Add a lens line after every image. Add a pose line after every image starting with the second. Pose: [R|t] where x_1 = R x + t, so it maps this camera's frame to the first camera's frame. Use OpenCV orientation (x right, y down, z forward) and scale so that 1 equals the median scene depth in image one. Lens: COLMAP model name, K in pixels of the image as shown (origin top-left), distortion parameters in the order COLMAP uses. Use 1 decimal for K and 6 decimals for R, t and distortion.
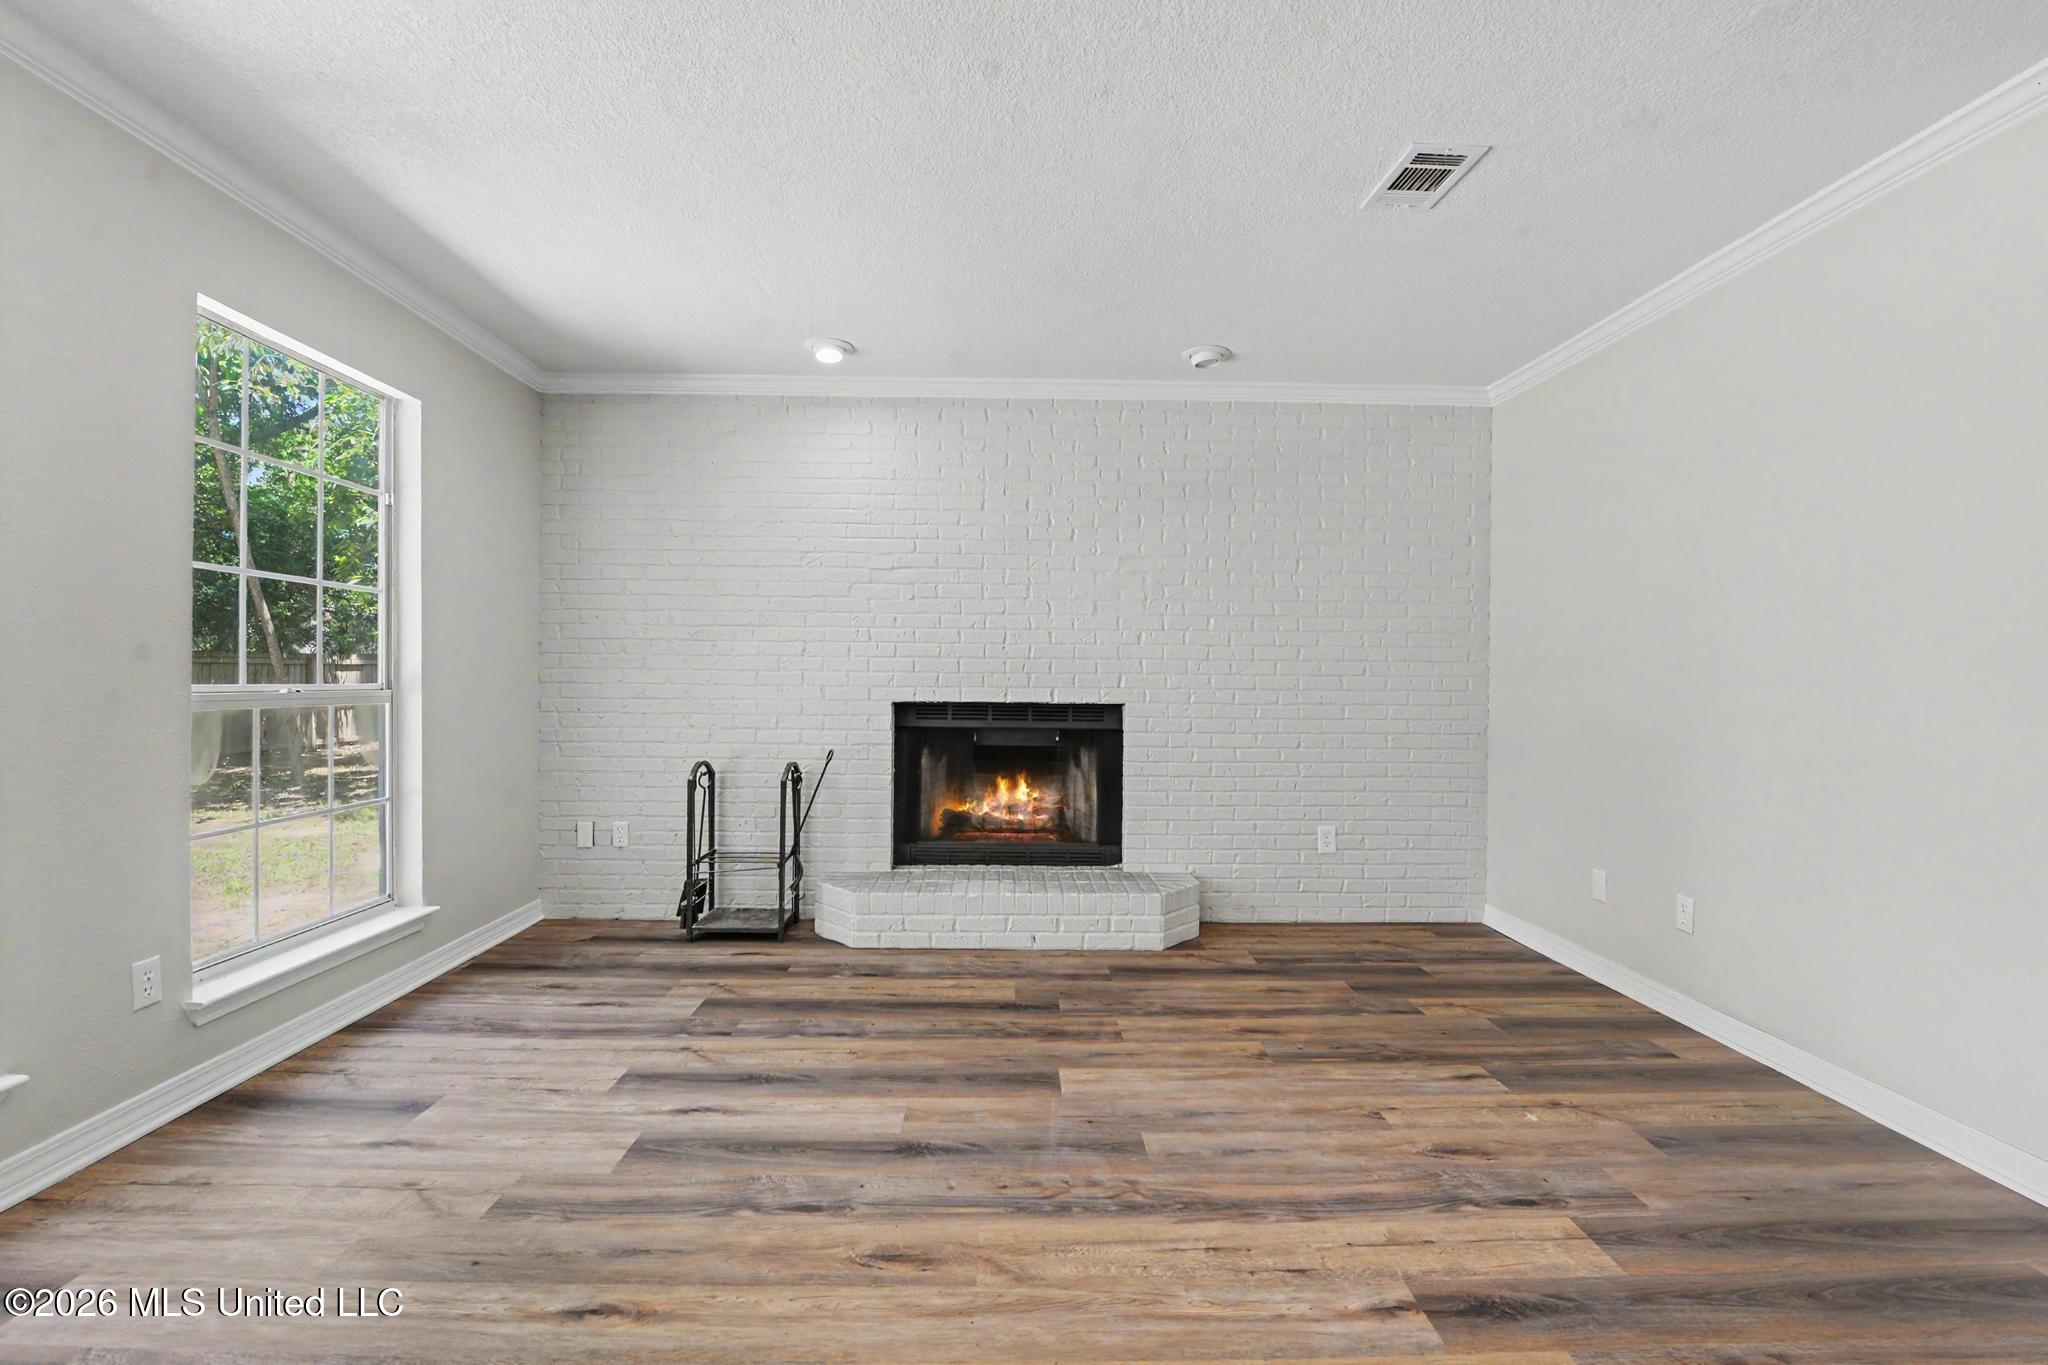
lens RADIAL K [[880.2, 0, 1027.4], [0, 880.2, 694.3], [0, 0, 1]] dist [-0.012145, -0.001707]
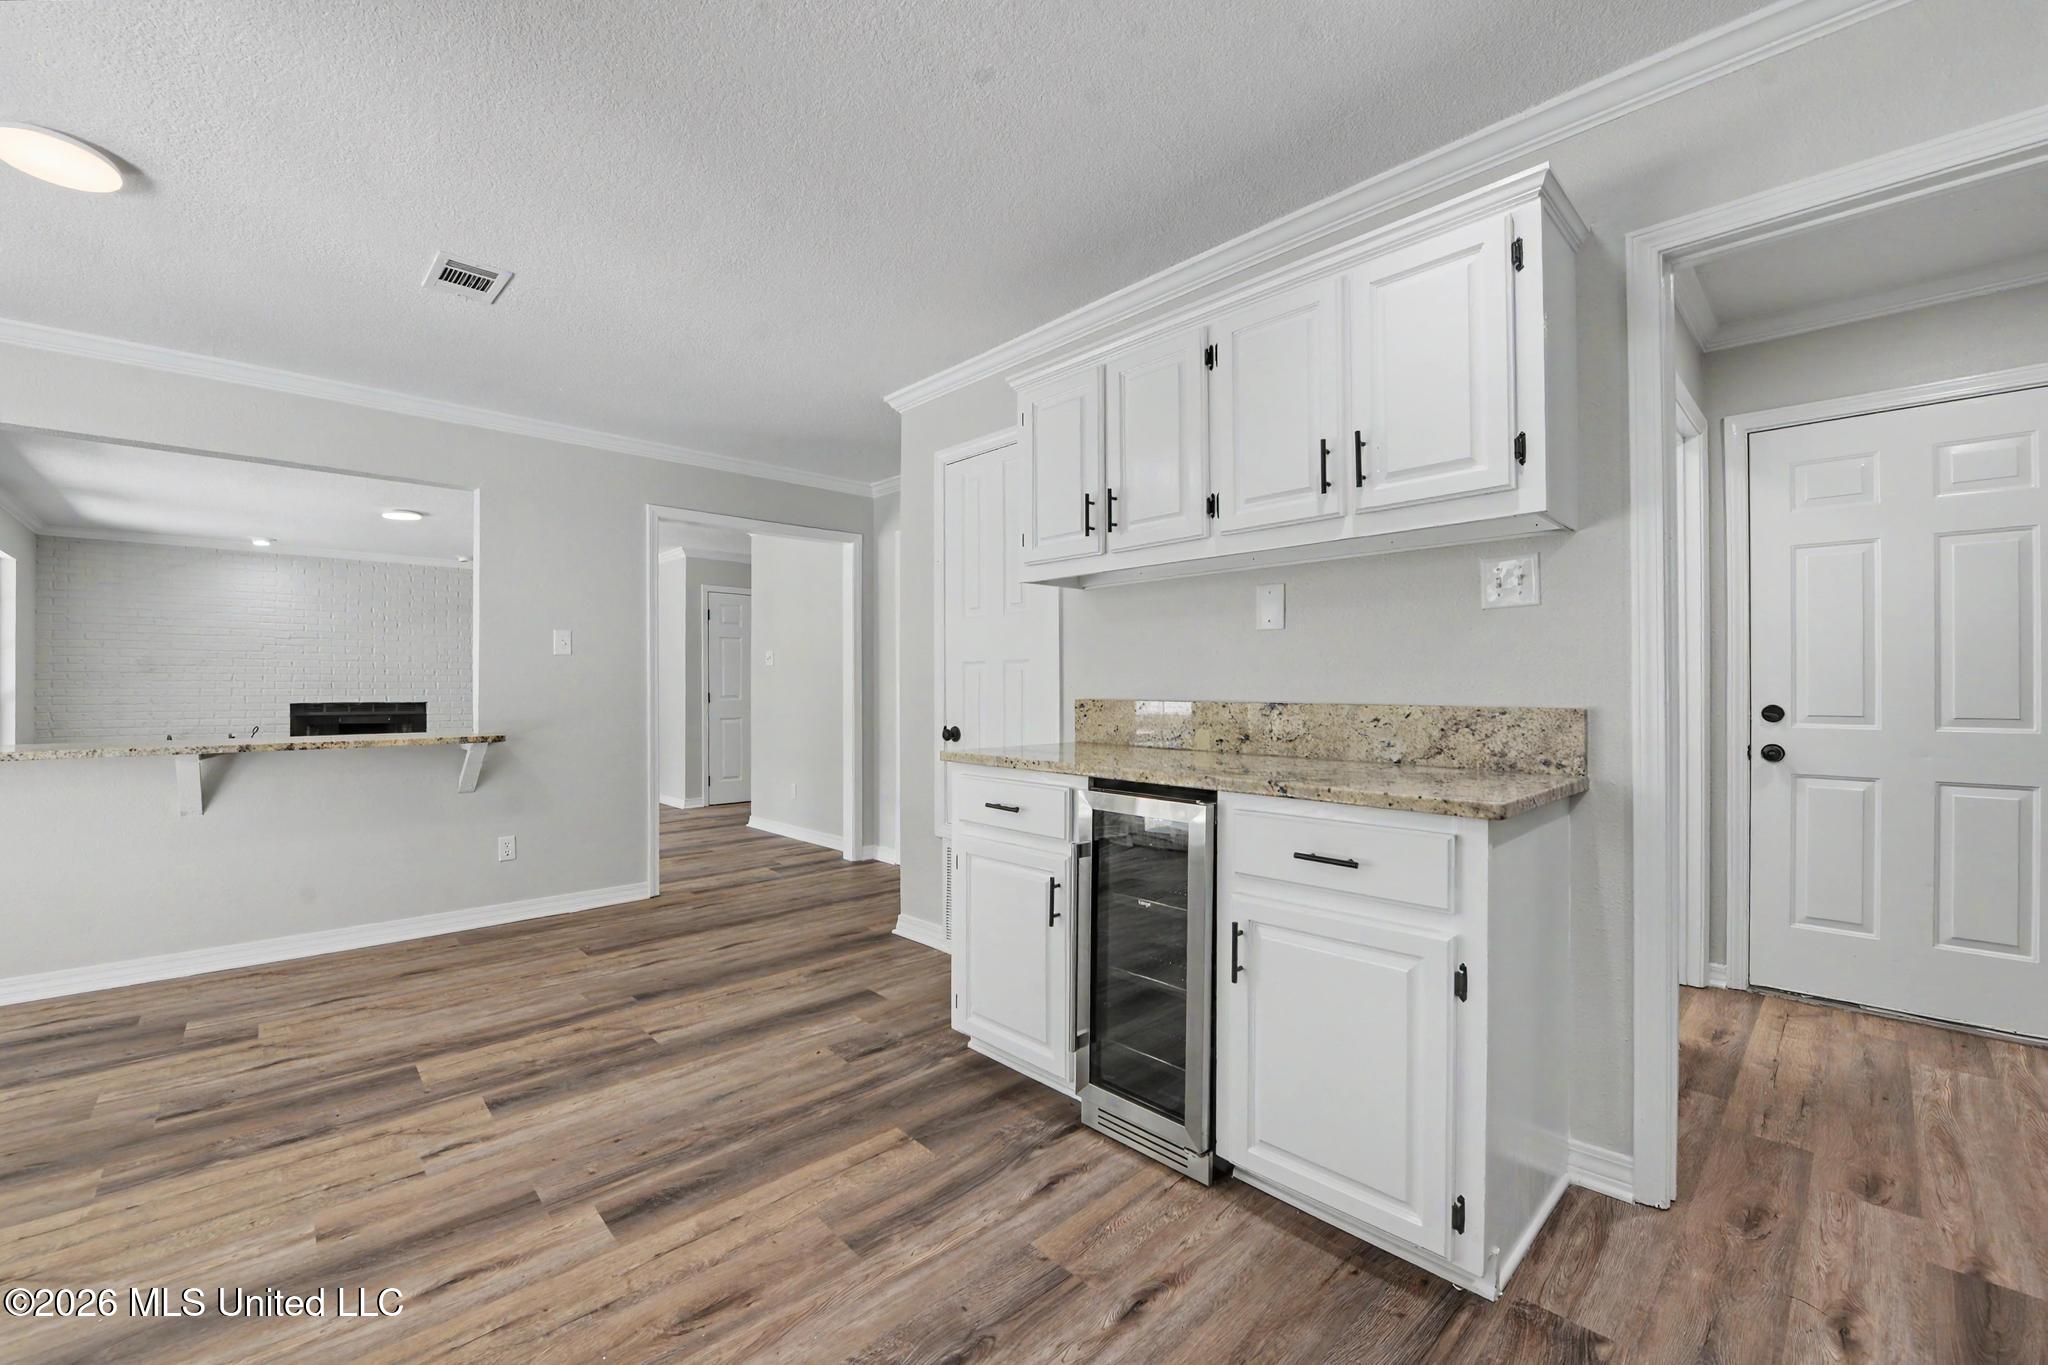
lens RADIAL K [[827.5, 0, 1021.2], [0, 827.5, 682.1], [0, 0, 1]] dist [-0.016718, -0.000917]
pose [[0.743254, -0.007504, 0.668967, -0.705626], [0.022798, 0.999640, -0.014116, 0.109687], [-0.668621, 0.025743, 0.743158, -6.808804]]
